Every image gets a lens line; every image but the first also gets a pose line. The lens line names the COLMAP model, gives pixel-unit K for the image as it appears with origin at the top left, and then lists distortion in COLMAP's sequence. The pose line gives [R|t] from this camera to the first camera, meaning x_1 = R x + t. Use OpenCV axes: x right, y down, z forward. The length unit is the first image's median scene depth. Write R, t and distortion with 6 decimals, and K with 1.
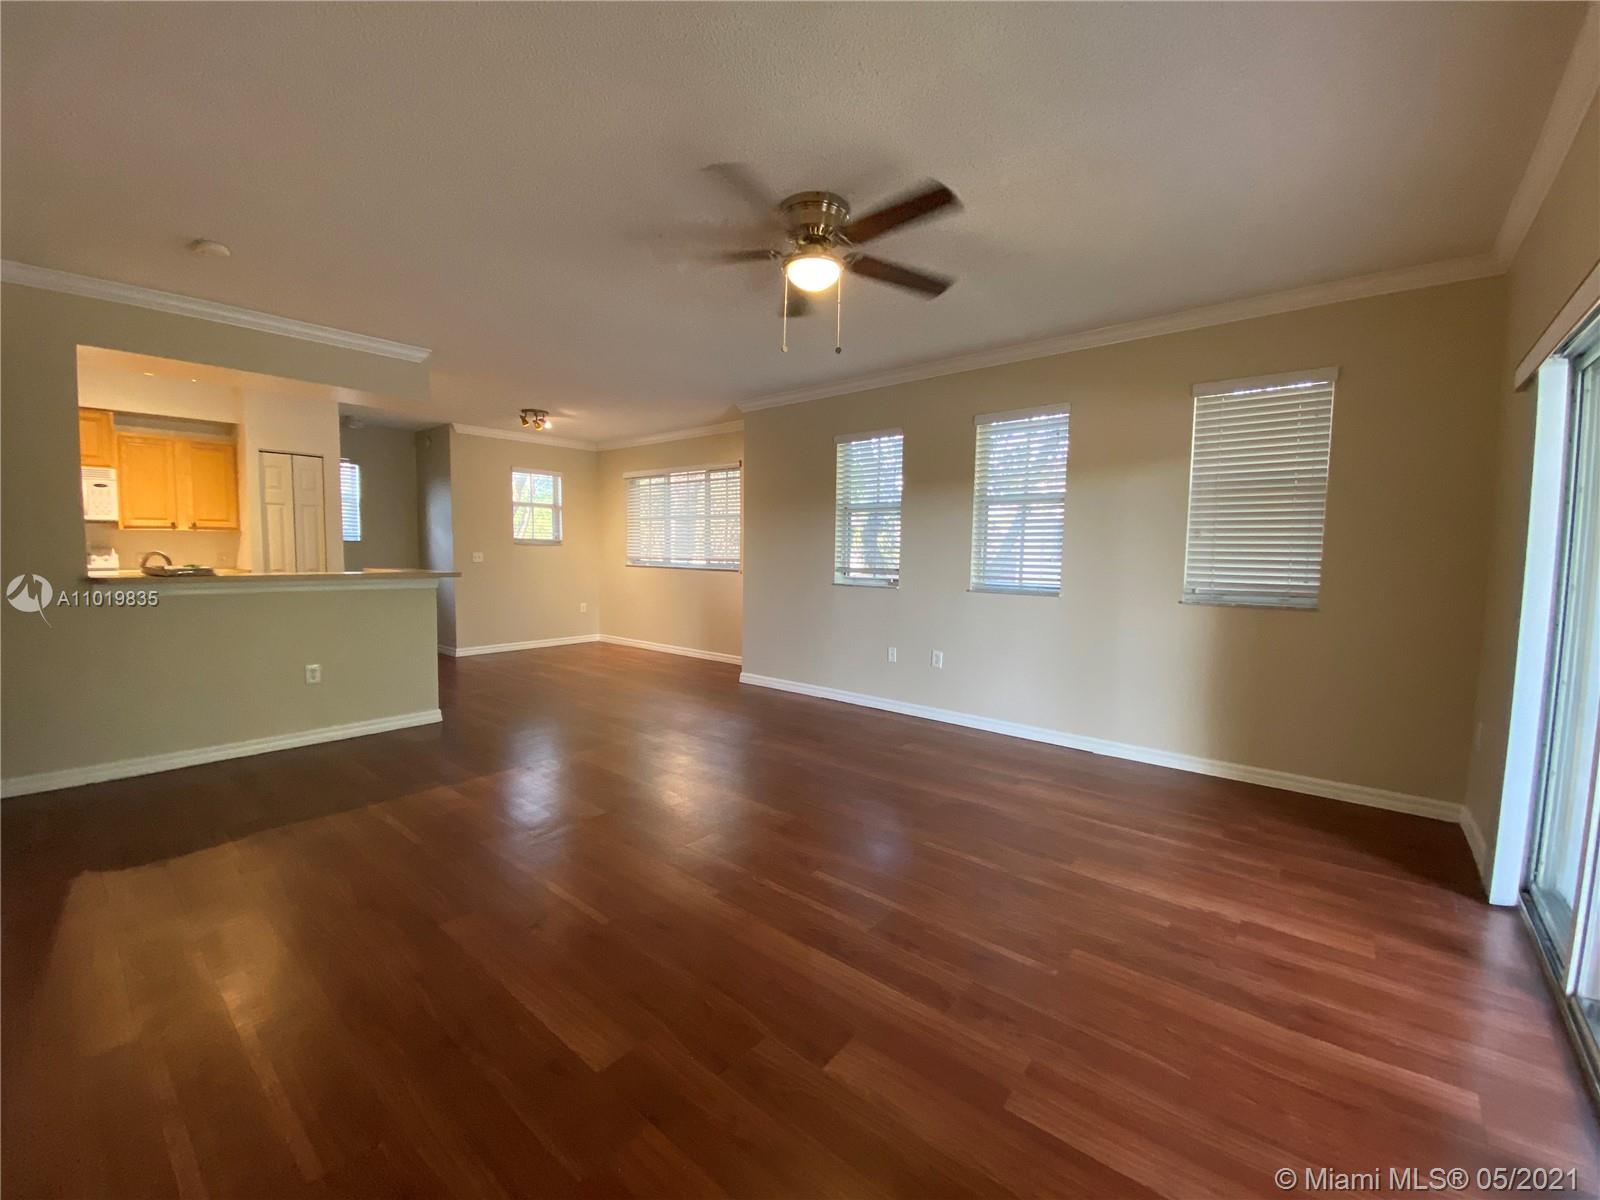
lens RADIAL K [[644.5, 0, 802.0], [0, 644.5, 601.5], [0, 0, 1]] dist [0.034724, -0.026655]
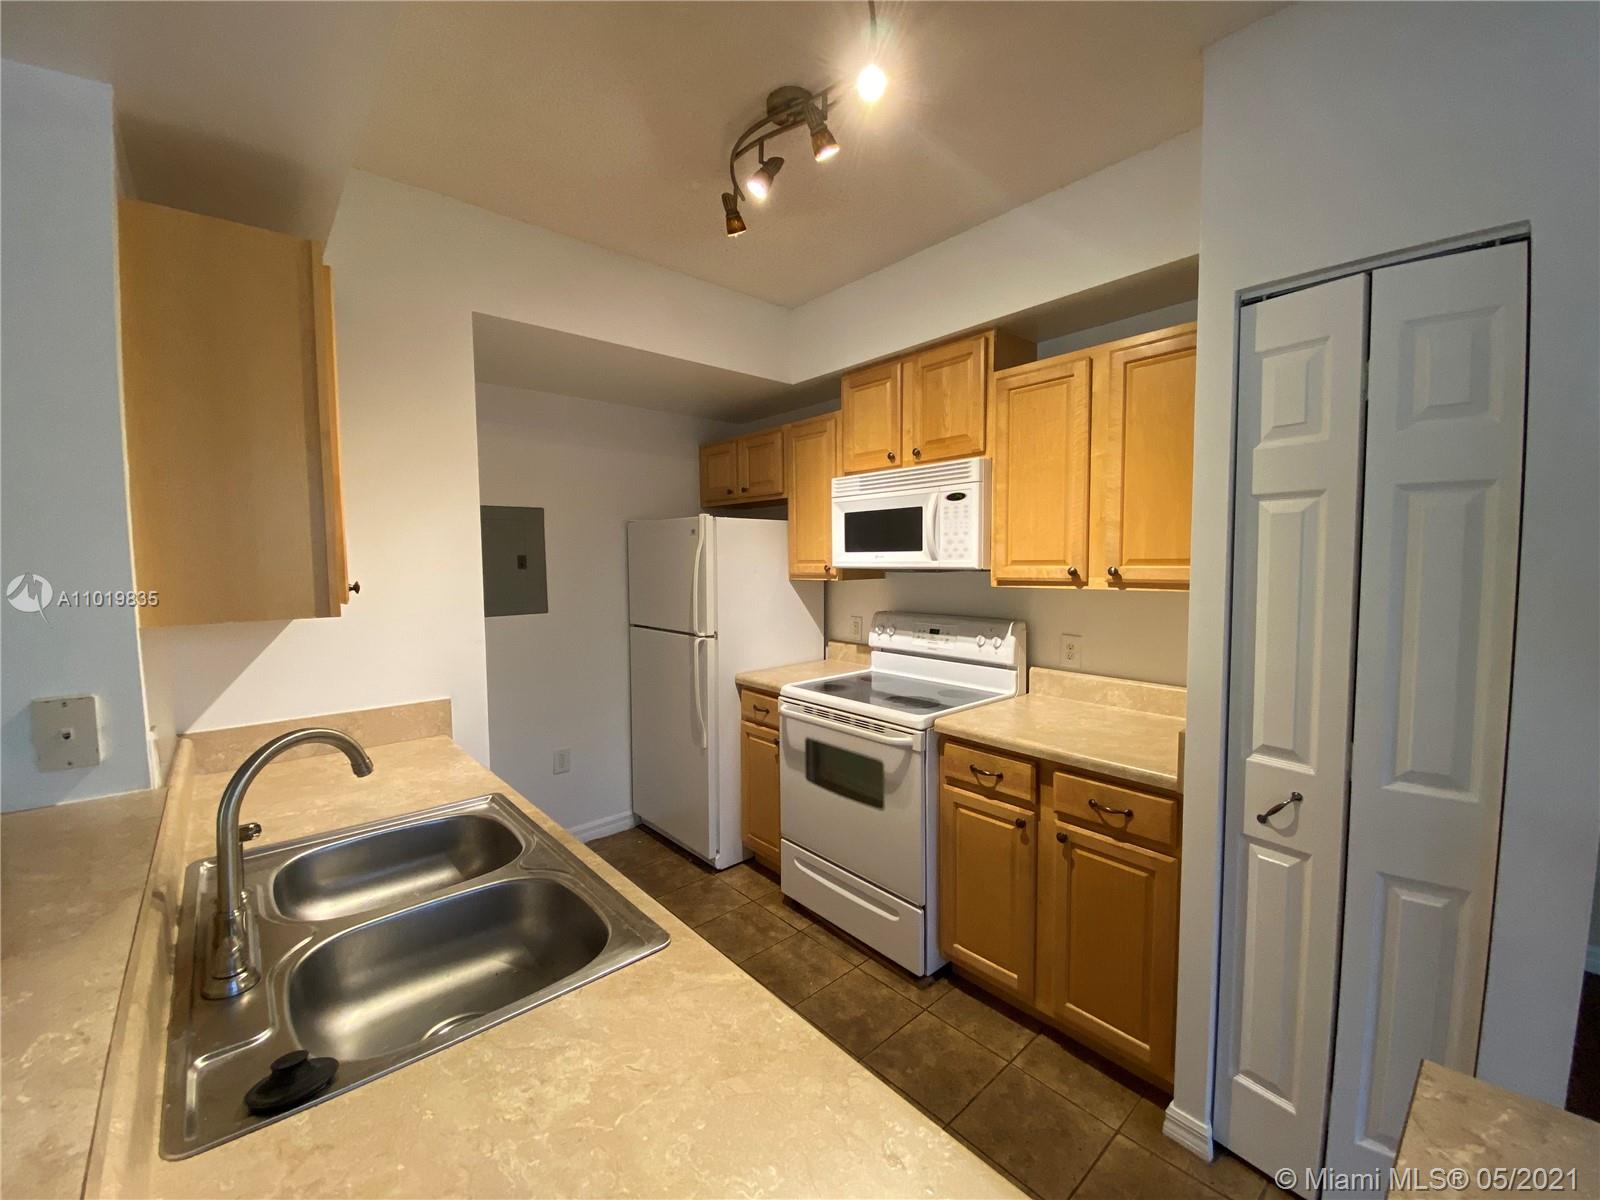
lens RADIAL K [[644.5, 0, 802.0], [0, 644.5, 601.5], [0, 0, 1]] dist [0.034724, -0.026655]
pose [[-0.152400, 0.052756, -0.986910, -0.551285], [-0.071021, 0.995408, 0.064177, -0.116301], [0.985764, 0.079872, -0.147953, 0.896832]]
